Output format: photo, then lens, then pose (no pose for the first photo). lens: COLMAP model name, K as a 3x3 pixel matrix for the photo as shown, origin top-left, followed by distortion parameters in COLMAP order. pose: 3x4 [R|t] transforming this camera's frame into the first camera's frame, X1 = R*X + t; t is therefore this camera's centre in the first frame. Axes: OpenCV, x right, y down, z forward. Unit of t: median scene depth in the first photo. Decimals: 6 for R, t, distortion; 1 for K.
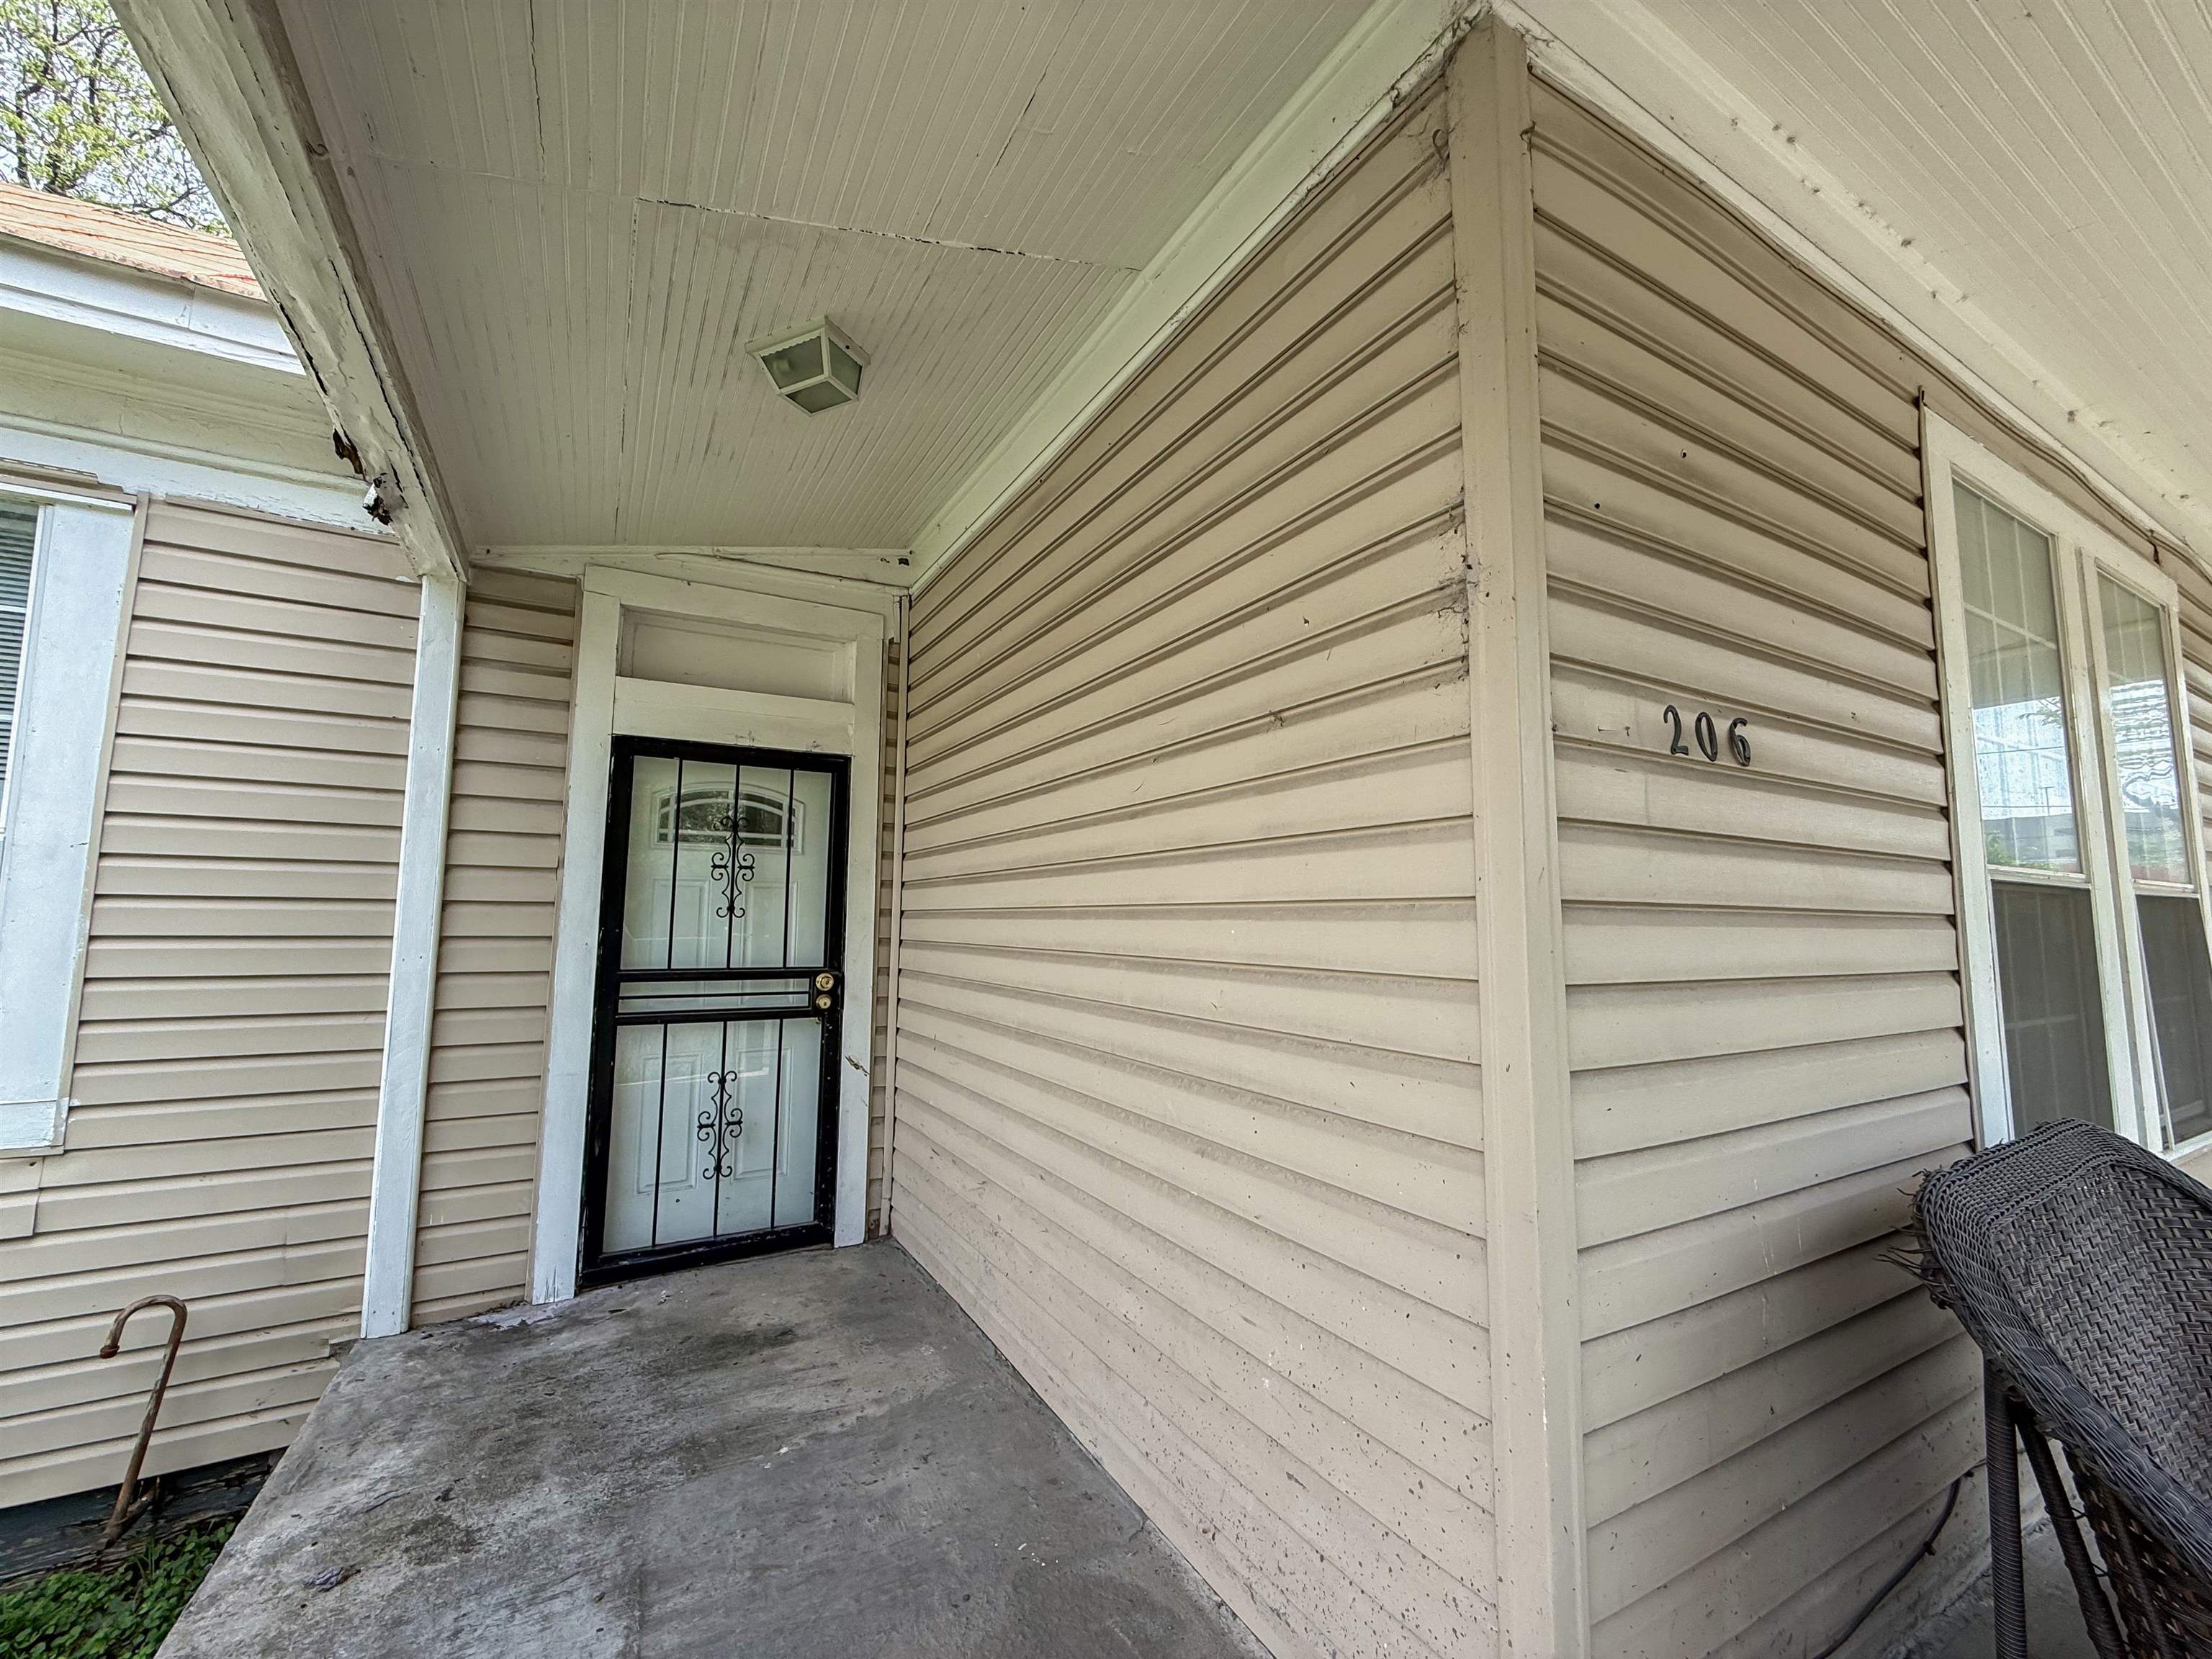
lens RADIAL K [[875.6, 0, 1093.6], [0, 875.6, 832.7], [0, 0, 1]] dist [0.000093, -0.001320]
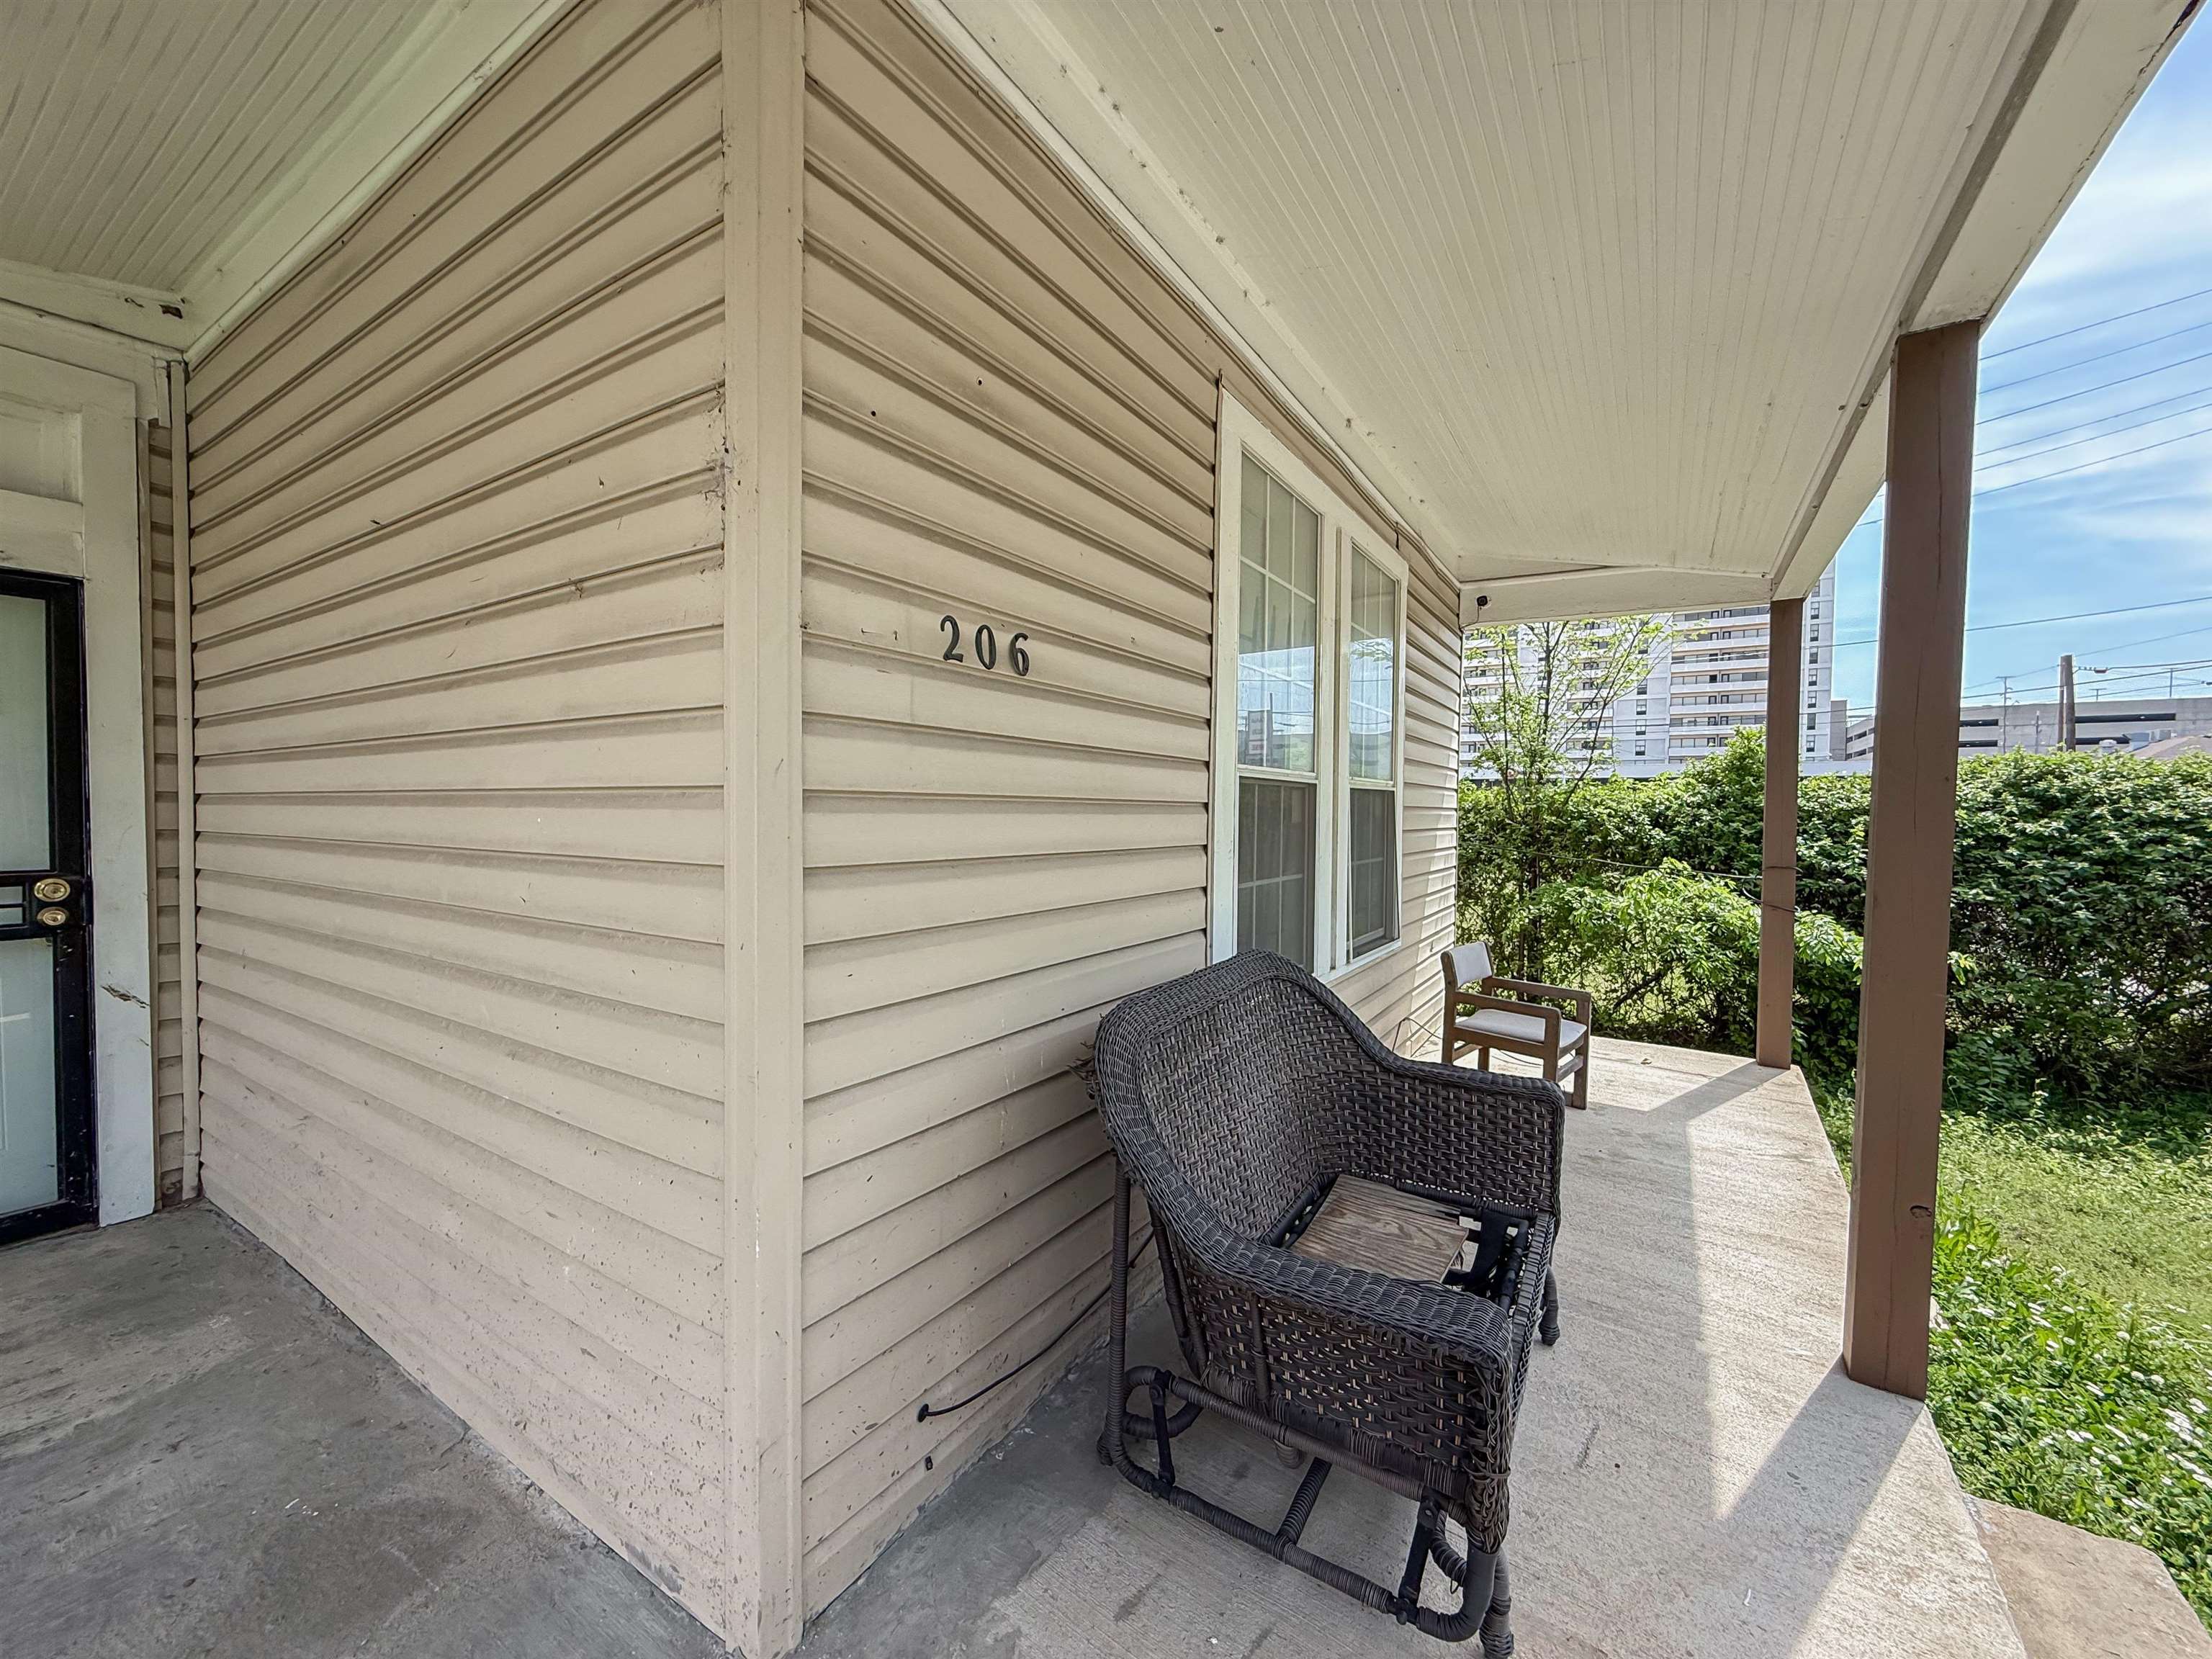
lens RADIAL K [[875.6, 0, 1099.8], [0, 875.6, 831.8], [0, 0, 1]] dist [0.000093, -0.001320]
pose [[0.884659, -0.014658, 0.466009, 0.234247], [-0.046529, 0.991740, 0.119525, -0.011523], [-0.463912, -0.127422, 0.876670, -0.076995]]
